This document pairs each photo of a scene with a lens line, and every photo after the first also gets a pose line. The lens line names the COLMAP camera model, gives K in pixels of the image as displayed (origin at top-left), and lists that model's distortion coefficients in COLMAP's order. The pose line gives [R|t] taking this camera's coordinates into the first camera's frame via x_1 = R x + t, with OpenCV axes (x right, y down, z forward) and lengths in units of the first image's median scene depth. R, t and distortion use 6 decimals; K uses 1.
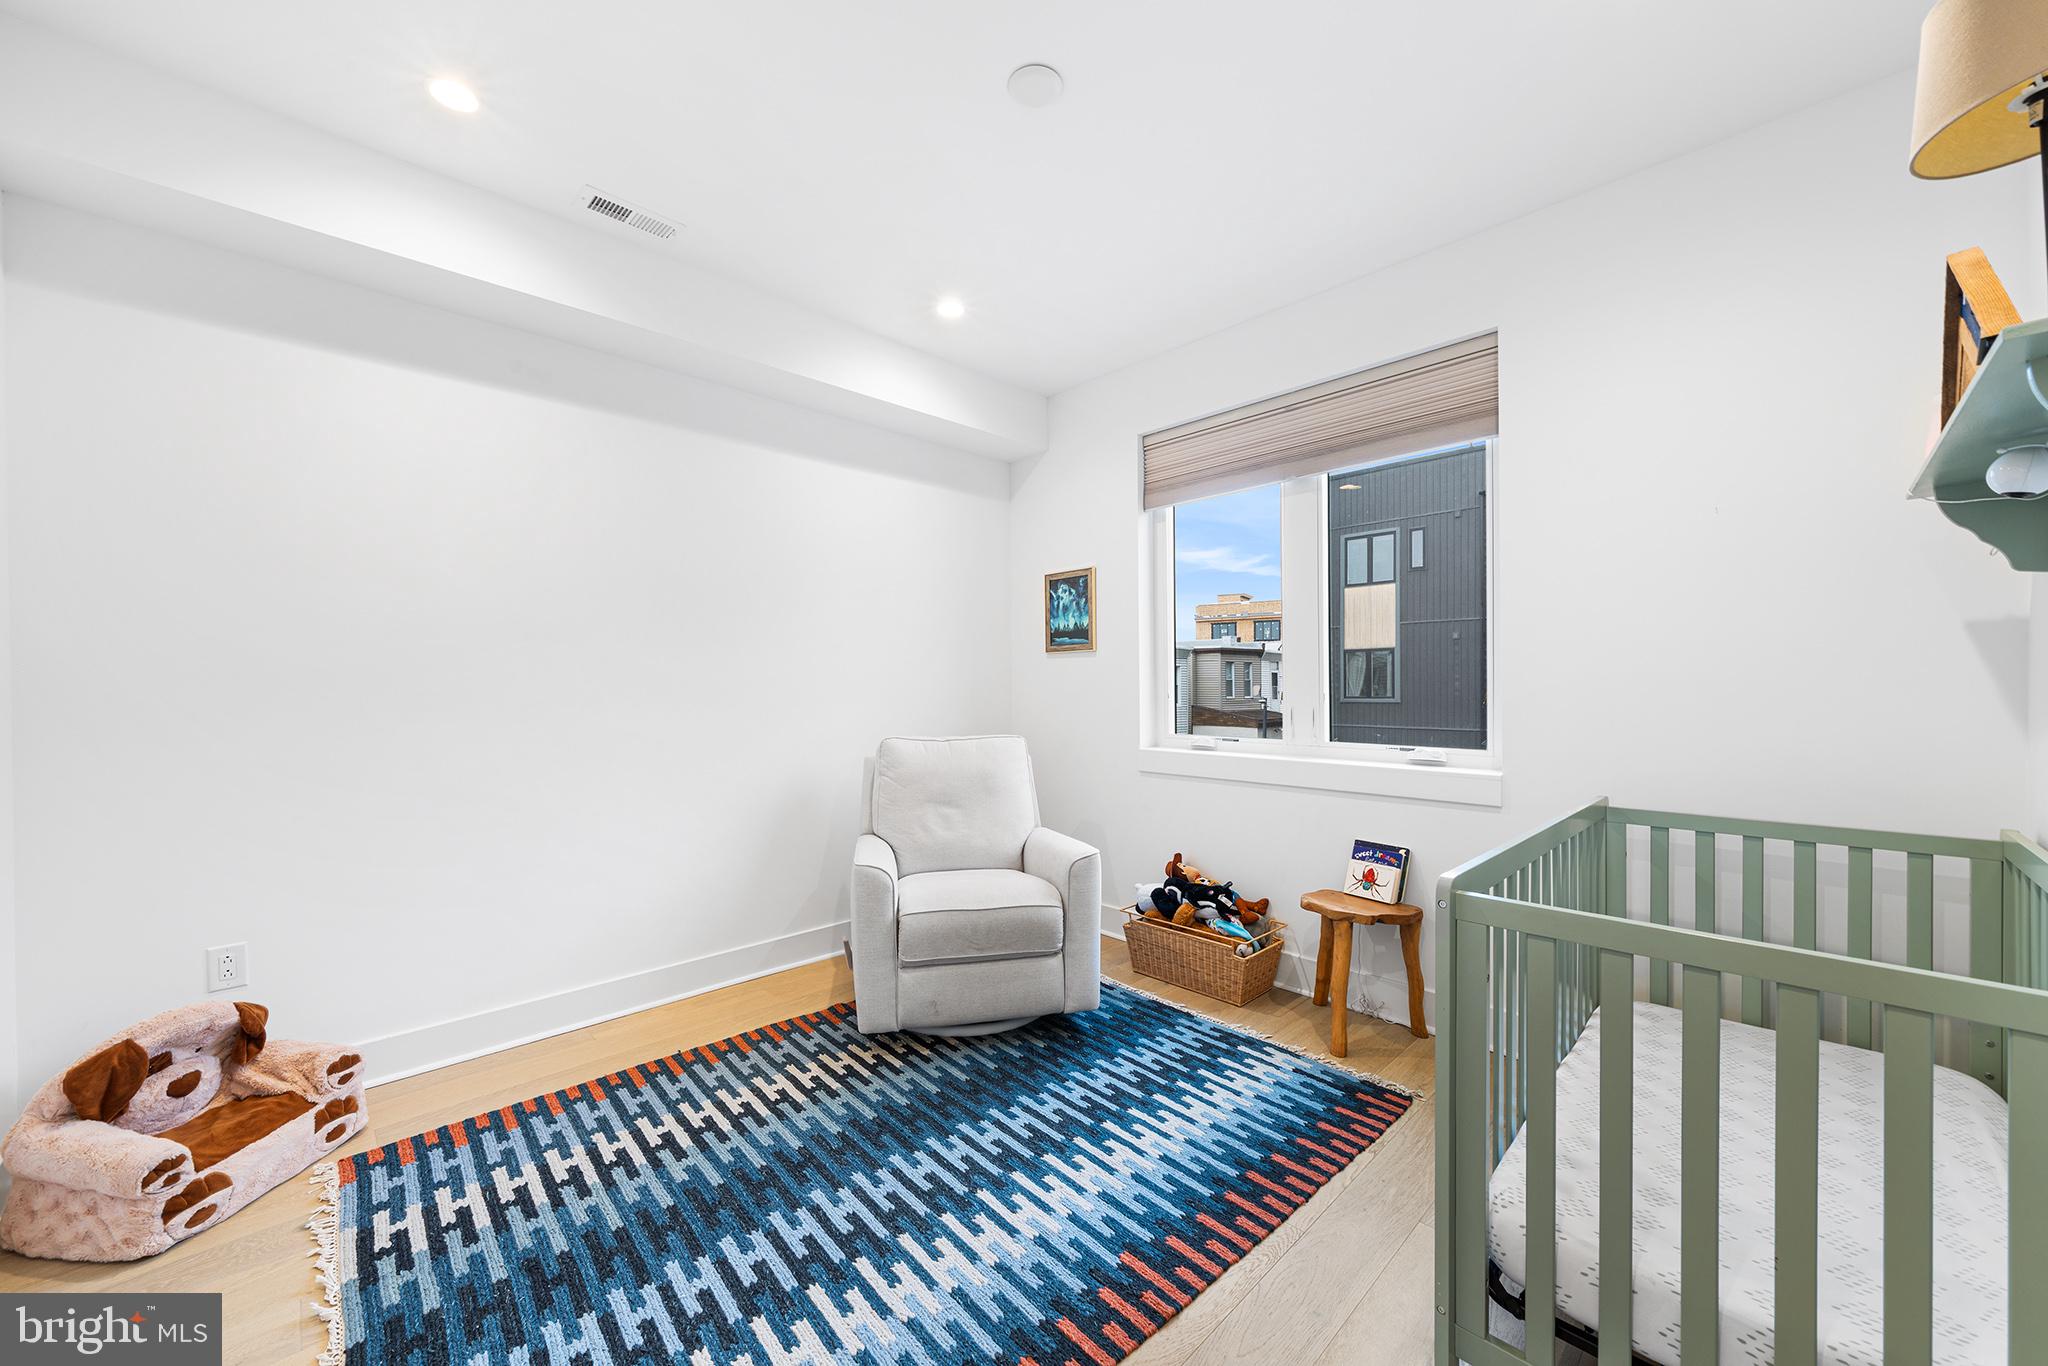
lens RADIAL K [[744.9, 0, 1021.3], [0, 744.9, 677.9], [0, 0, 1]] dist [-0.002588, -0.000221]
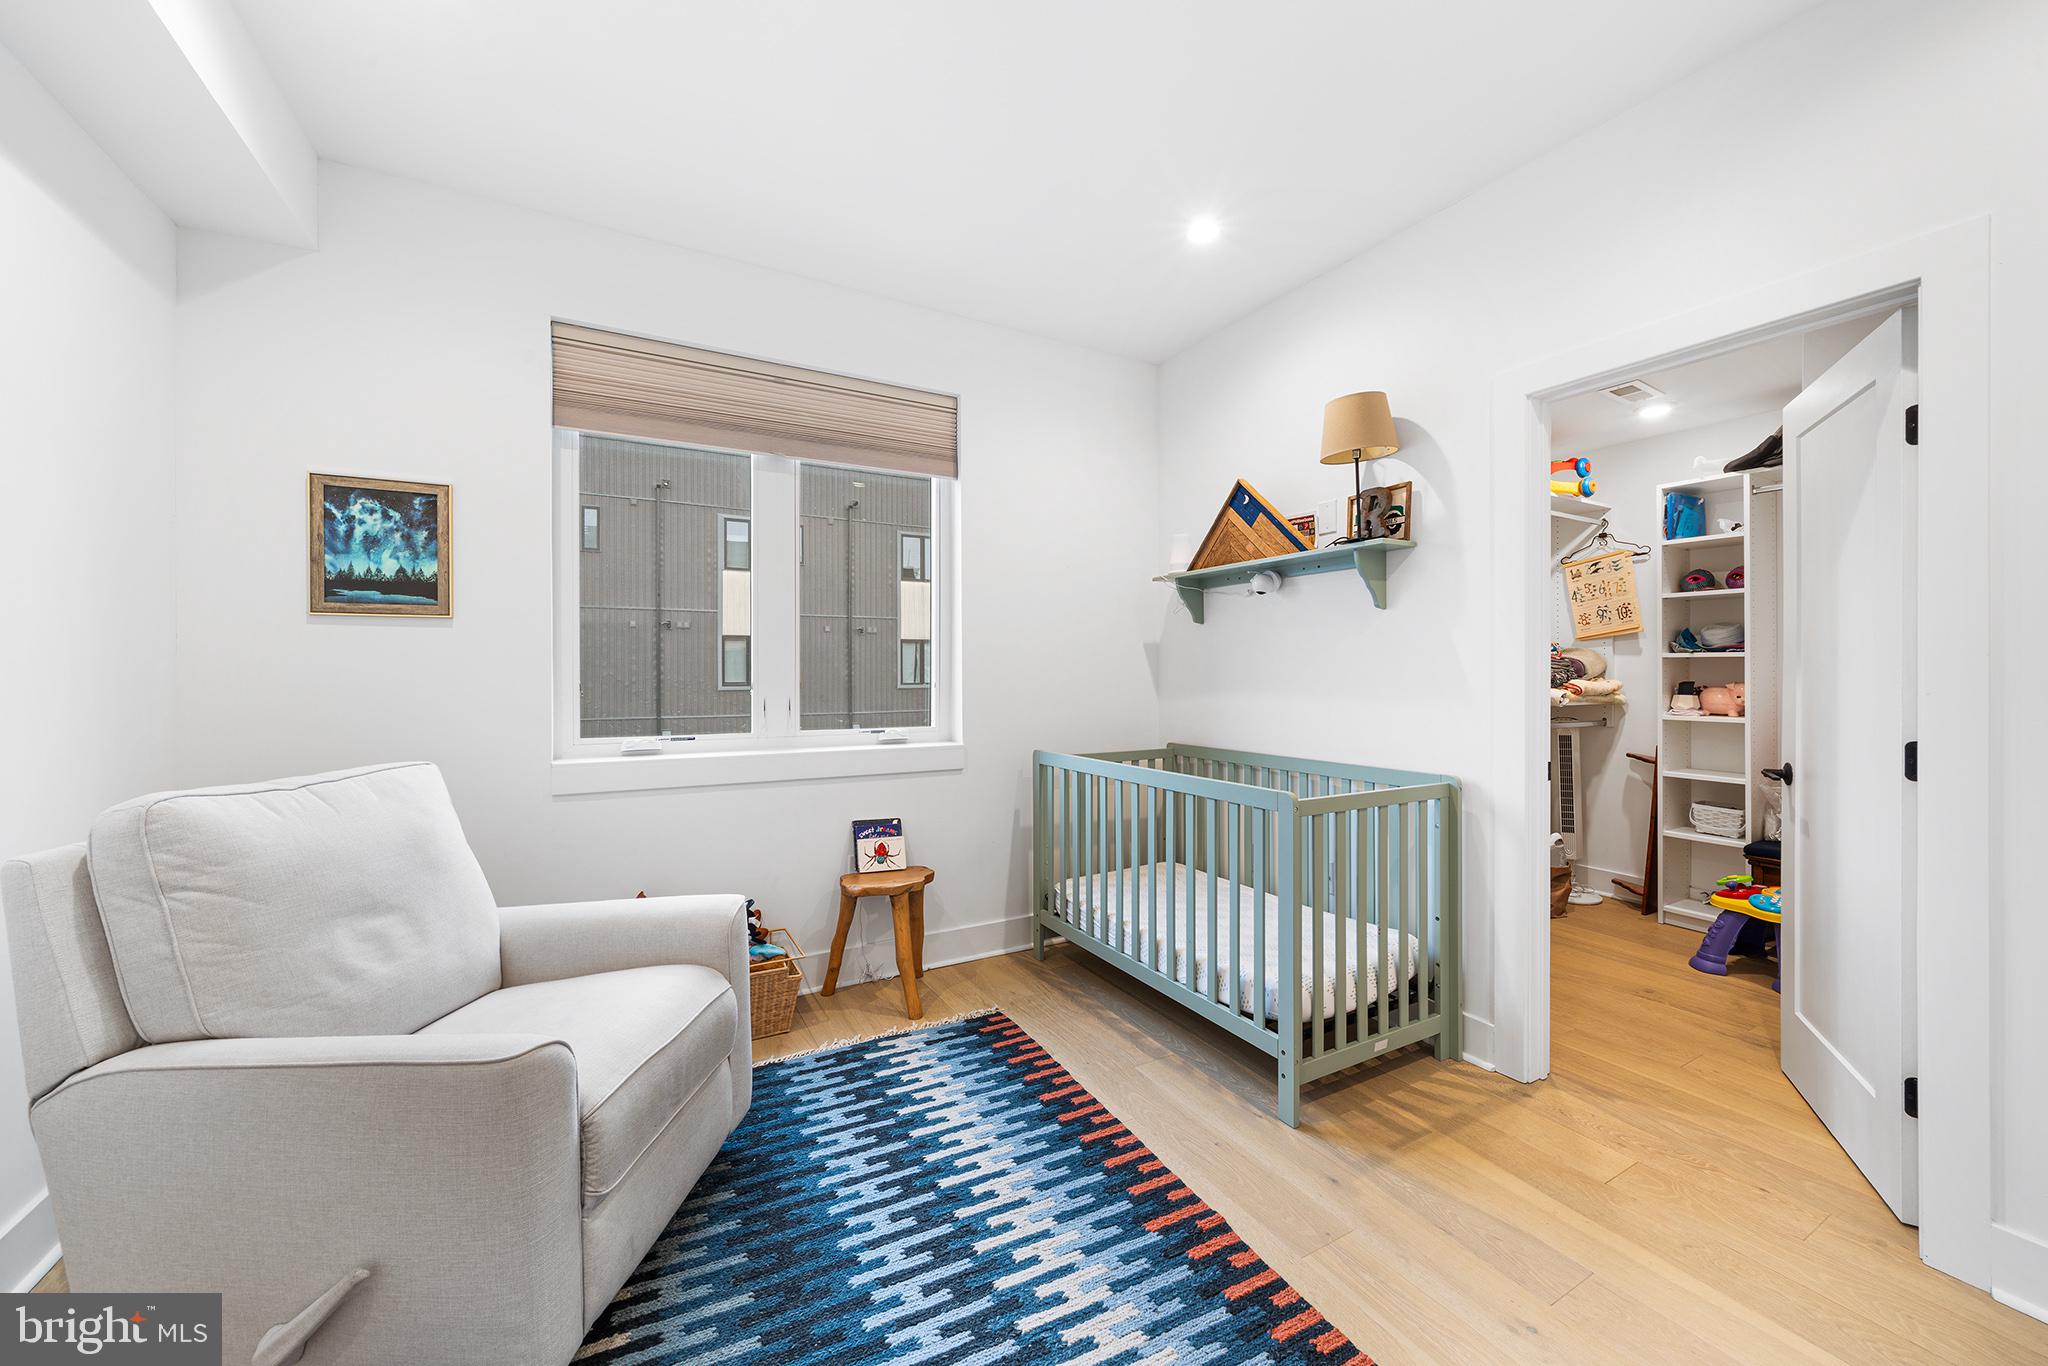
lens RADIAL K [[750.6, 0, 1013.3], [0, 750.6, 658.3], [0, 0, 1]] dist [-0.000798, 0.000006]
pose [[0.274490, 0.021822, 0.961342, -0.604091], [-0.012821, 0.999737, -0.019033, 0.006125], [-0.961505, -0.007101, 0.274697, 0.583556]]
